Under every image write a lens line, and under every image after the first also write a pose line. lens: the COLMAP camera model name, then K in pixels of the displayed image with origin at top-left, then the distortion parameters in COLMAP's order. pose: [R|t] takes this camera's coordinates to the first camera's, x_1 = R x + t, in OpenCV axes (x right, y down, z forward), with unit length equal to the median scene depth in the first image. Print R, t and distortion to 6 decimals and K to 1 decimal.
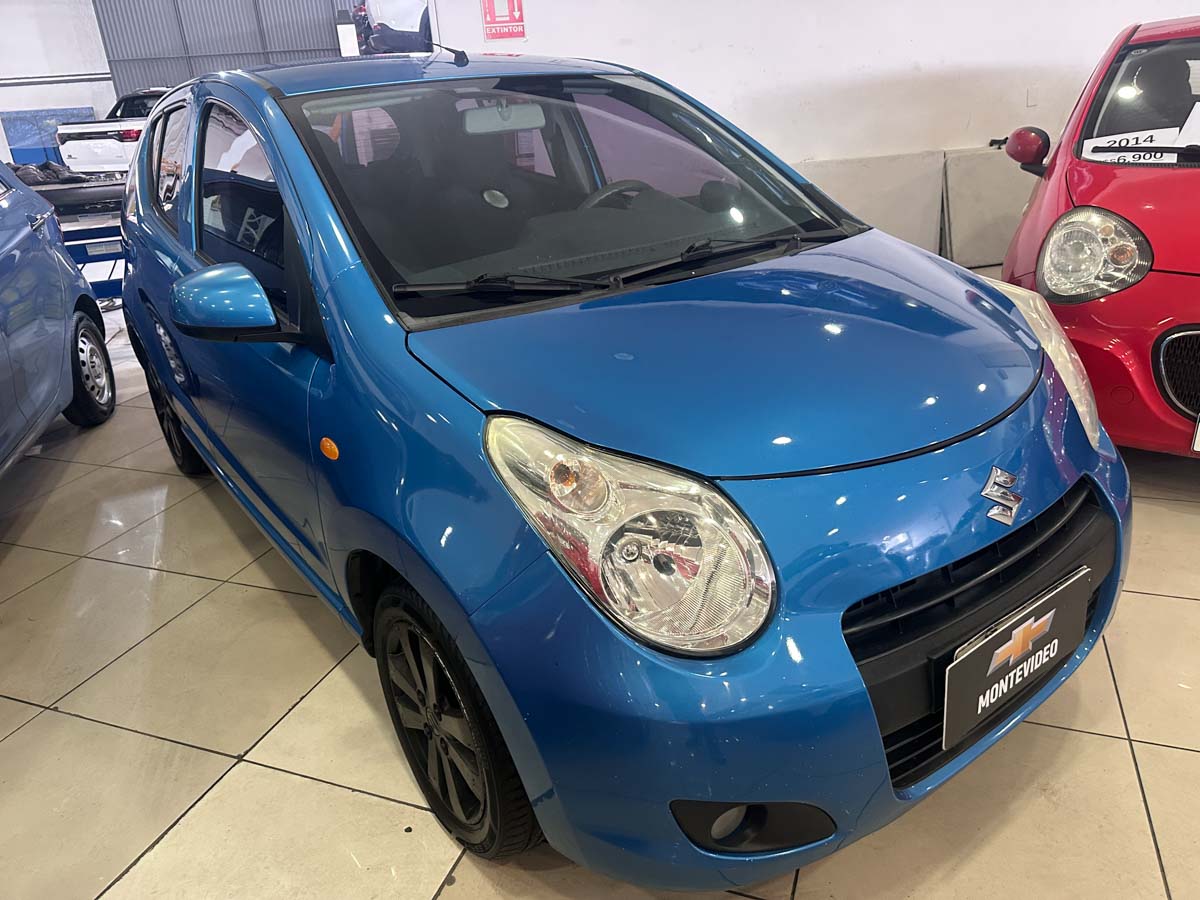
lens RADIAL K [[852.6, 0, 604.2], [0, 852.6, 442.4], [0, 0, 1]] dist [0.061424, -0.054782]
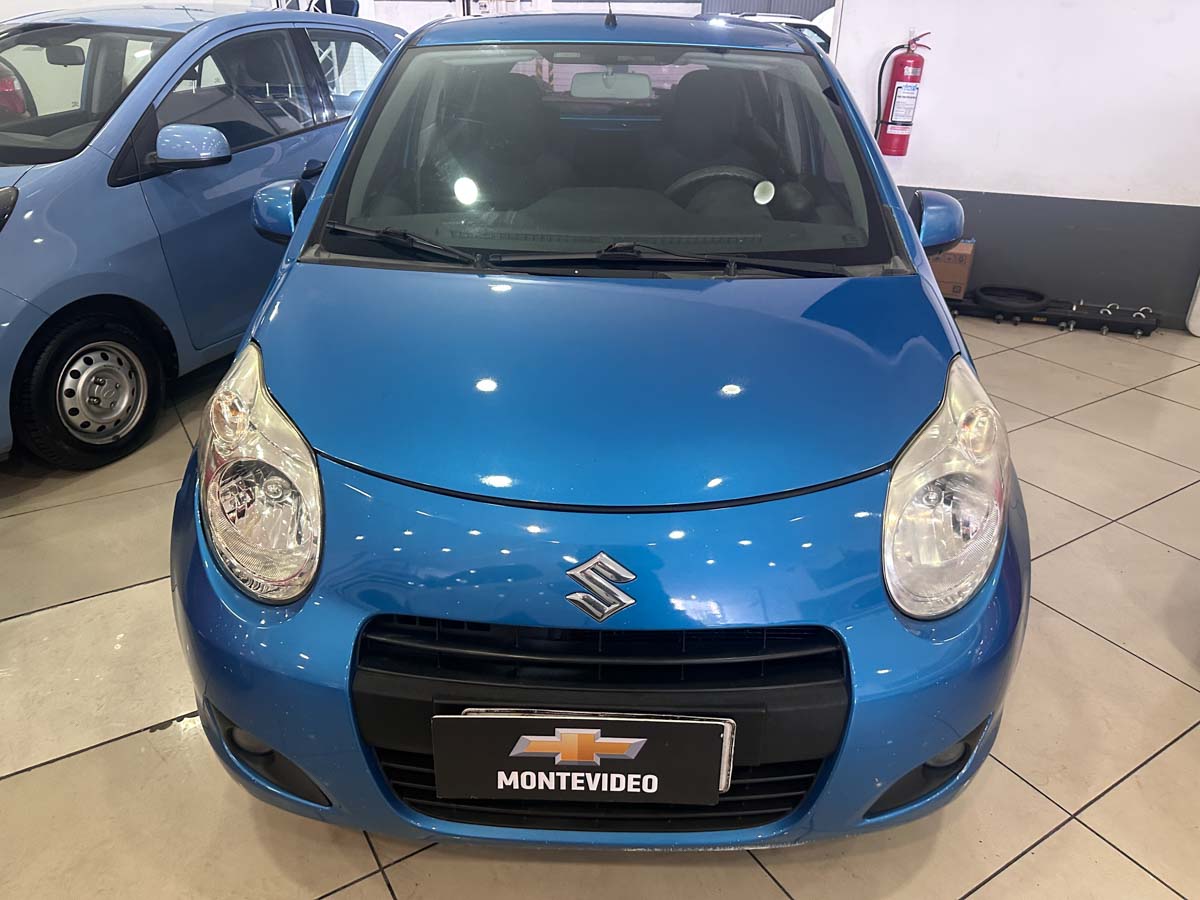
lens RADIAL K [[852.6, 0, 604.2], [0, 852.6, 442.4], [0, 0, 1]] dist [0.061424, -0.054782]
pose [[0.793833, 0.330771, -0.510314, 0.742104], [-0.296670, 0.943153, 0.149833, -0.182377], [0.530864, 0.032452, 0.846835, 0.211613]]
